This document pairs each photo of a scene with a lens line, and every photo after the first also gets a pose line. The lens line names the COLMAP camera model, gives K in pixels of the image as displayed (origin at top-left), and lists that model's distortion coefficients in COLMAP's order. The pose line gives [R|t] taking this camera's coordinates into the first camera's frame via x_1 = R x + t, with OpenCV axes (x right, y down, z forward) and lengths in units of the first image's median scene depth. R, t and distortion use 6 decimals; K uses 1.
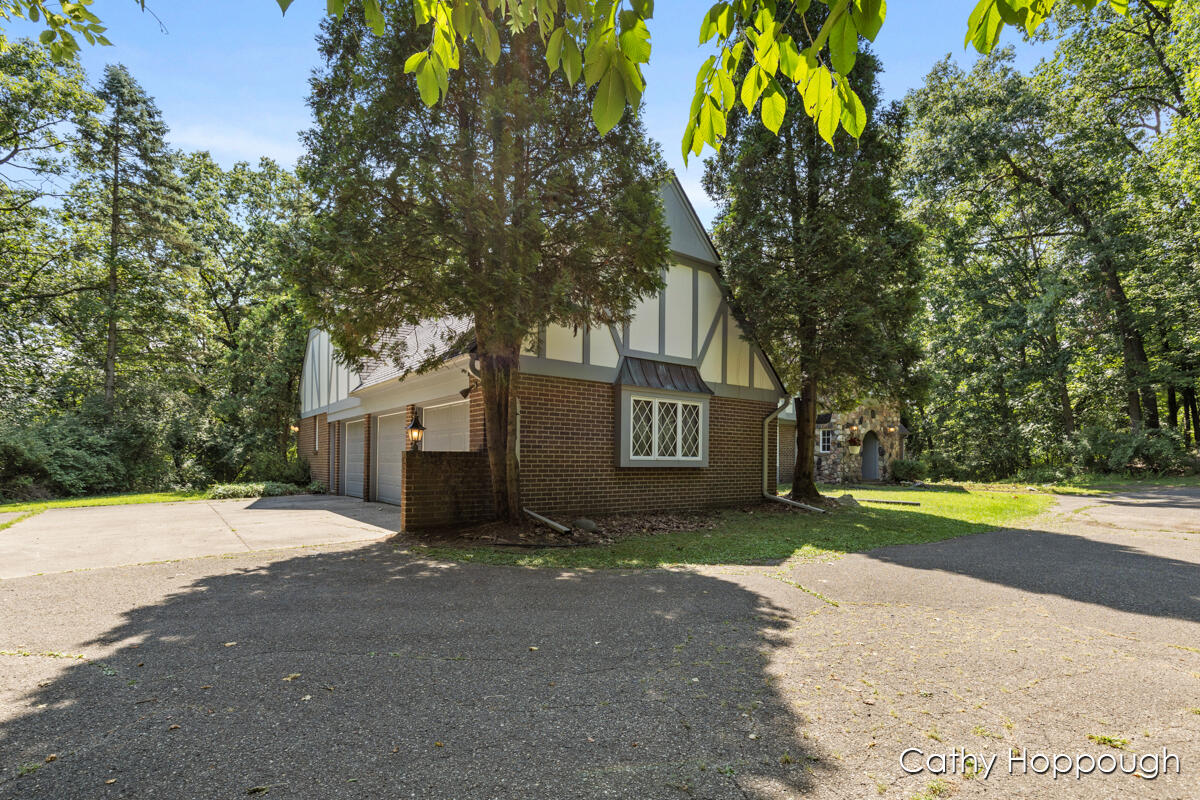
lens RADIAL K [[563.4, 0, 599.6], [0, 563.4, 402.2], [0, 0, 1]] dist [0.010620, 0.001443]
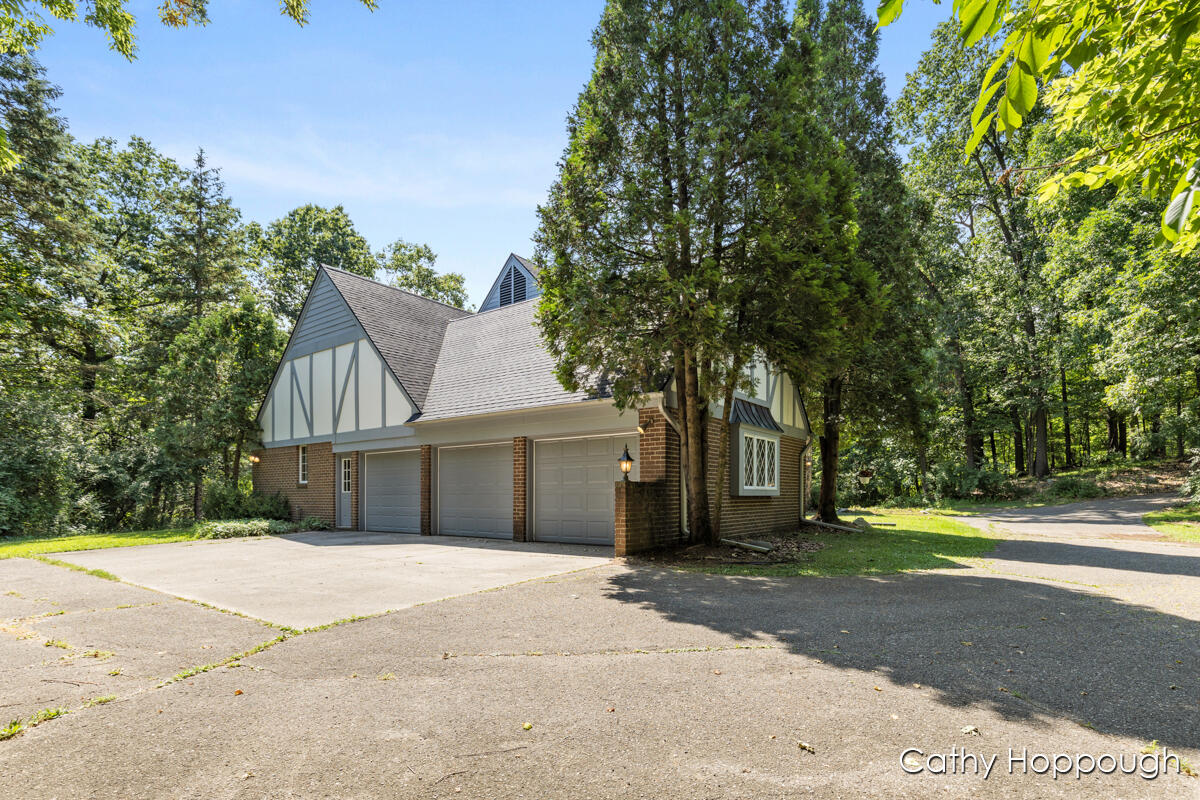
lens RADIAL K [[563.4, 0, 619.8], [0, 563.4, 433.9], [0, 0, 1]] dist [0.010620, 0.001443]
pose [[0.964258, 0.018930, 0.264289, -0.364844], [-0.018353, 0.999821, -0.004651, 0.000891], [-0.264330, -0.000365, 0.964432, -0.018632]]
